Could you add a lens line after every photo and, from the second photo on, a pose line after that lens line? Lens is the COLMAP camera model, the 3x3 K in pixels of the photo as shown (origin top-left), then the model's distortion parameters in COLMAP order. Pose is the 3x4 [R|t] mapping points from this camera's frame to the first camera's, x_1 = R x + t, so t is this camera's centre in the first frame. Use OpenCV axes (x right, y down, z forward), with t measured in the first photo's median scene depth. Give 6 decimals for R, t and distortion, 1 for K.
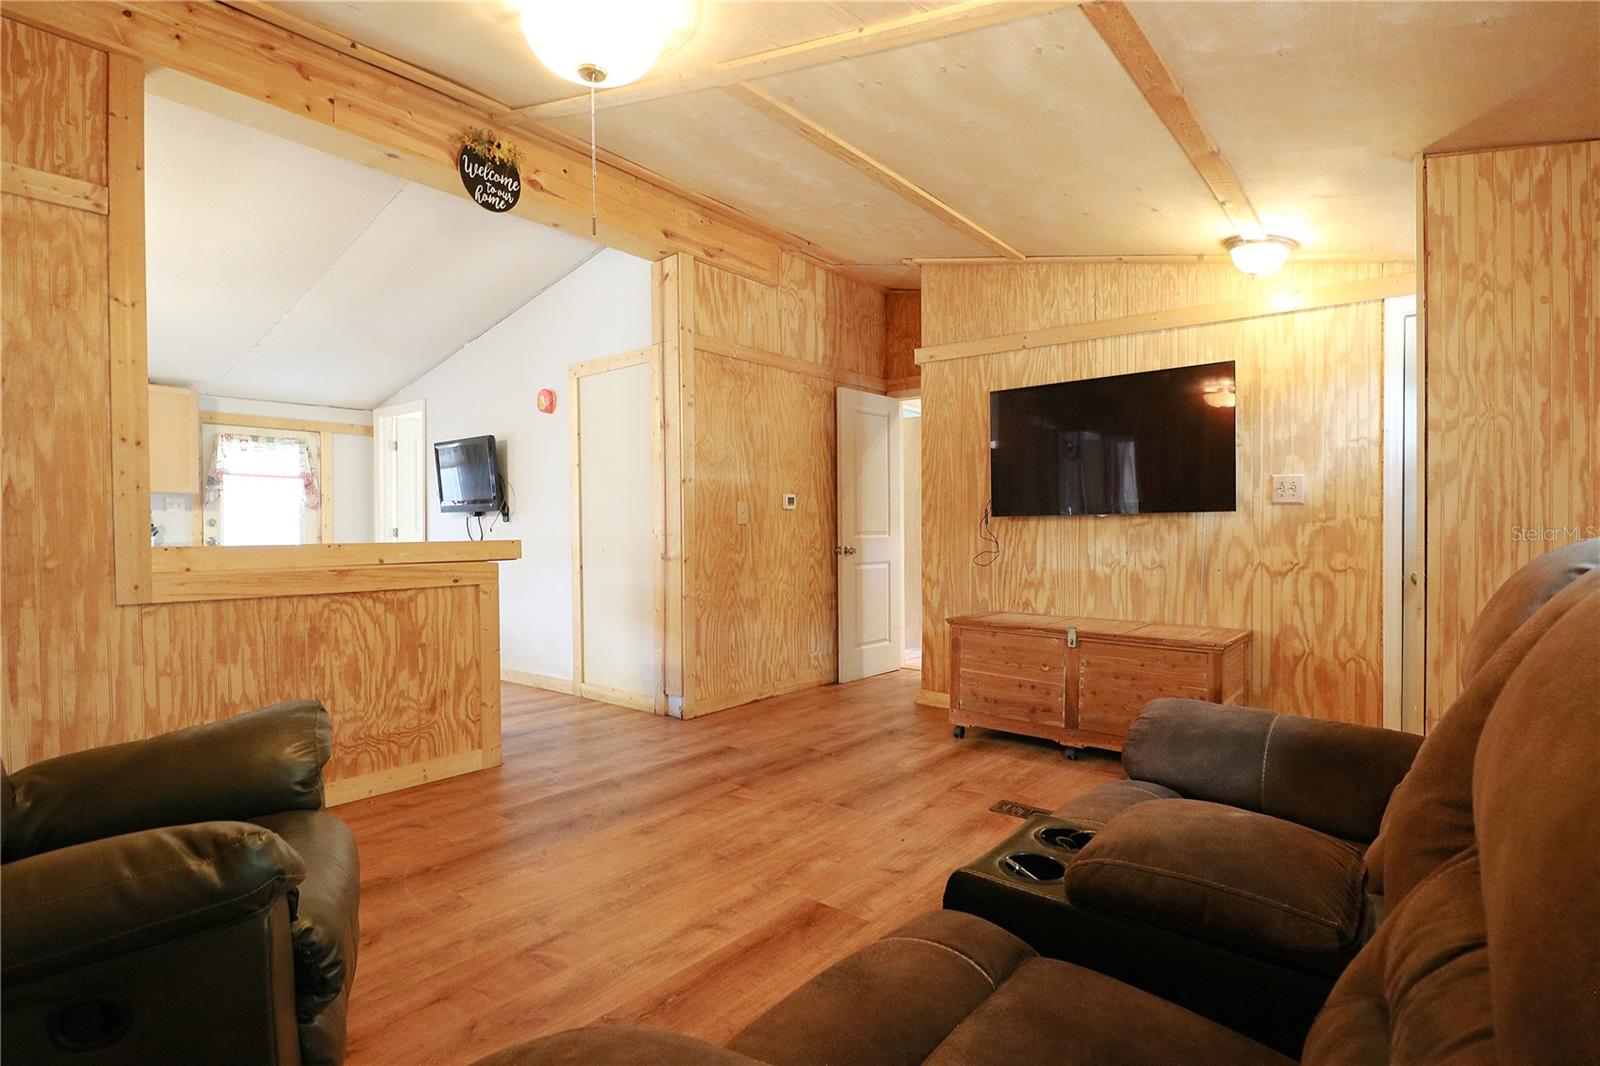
lens RADIAL K [[754.9, 0, 804.4], [0, 754.9, 535.8], [0, 0, 1]] dist [-0.002588, -0.014278]
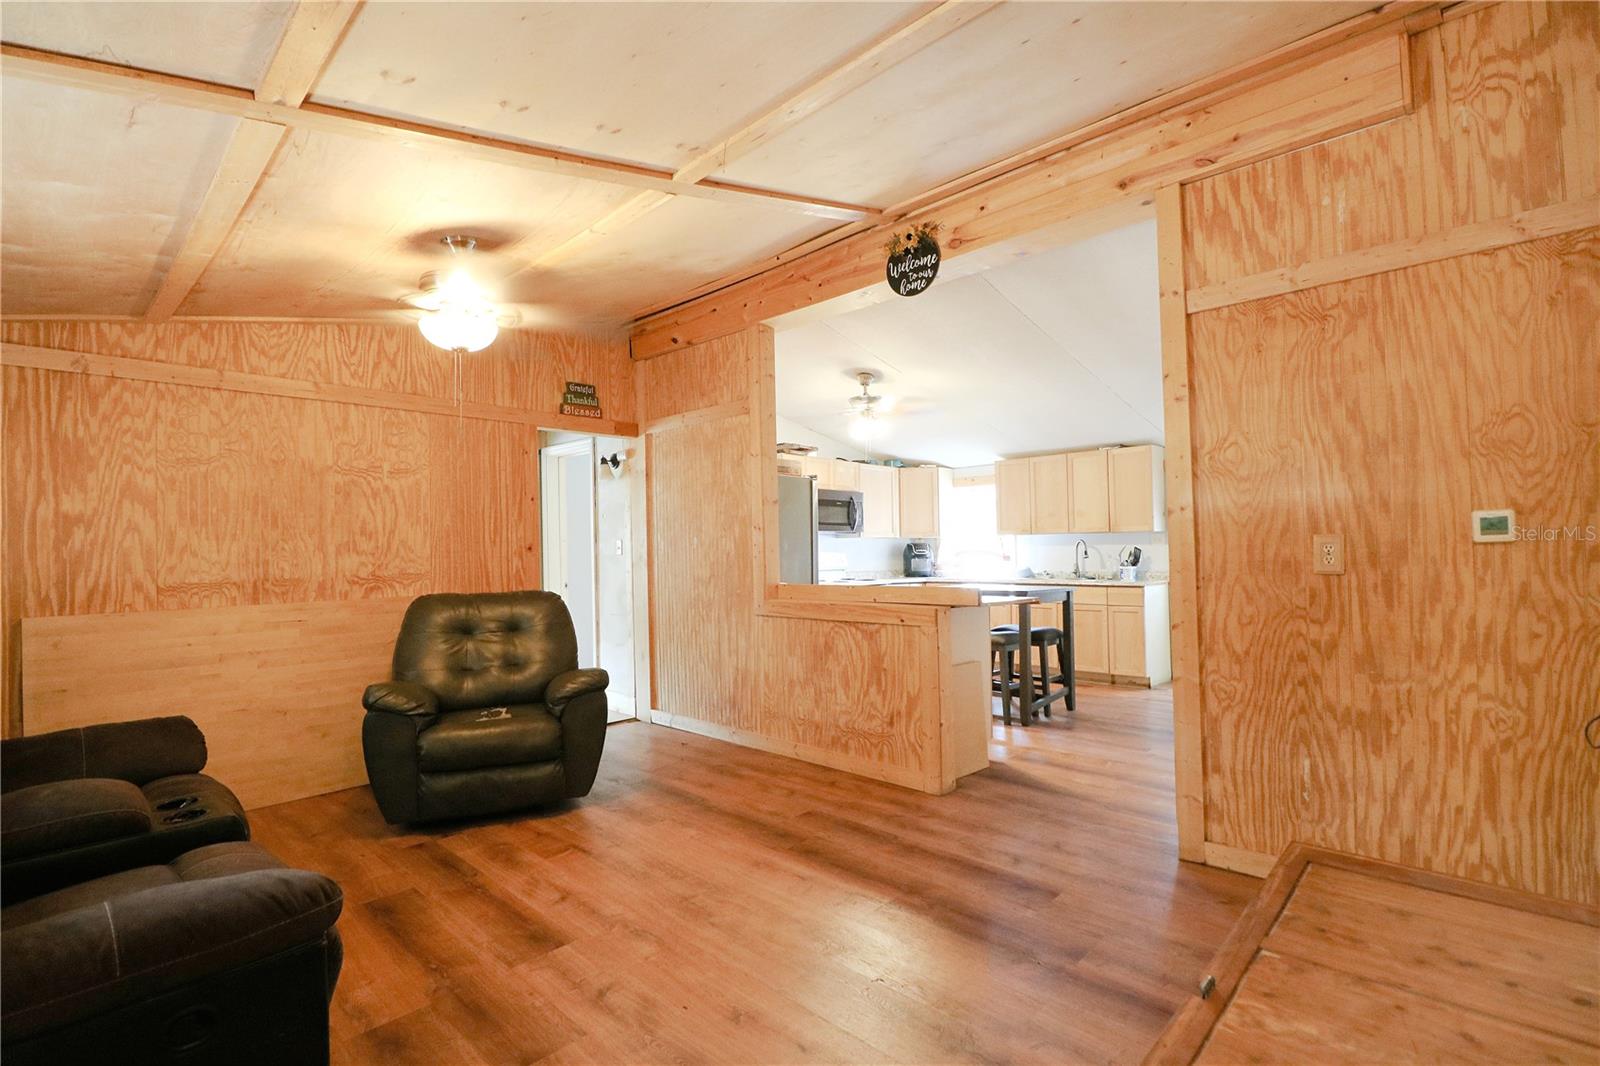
lens RADIAL K [[738.2, 0, 823.2], [0, 738.2, 533.9], [0, 0, 1]] dist [-0.009559, -0.000598]
pose [[-0.052739, -0.020204, -0.998404, 0.711931], [0.008220, 0.999753, -0.020666, -0.053987], [0.998575, -0.009297, -0.052559, 0.951194]]
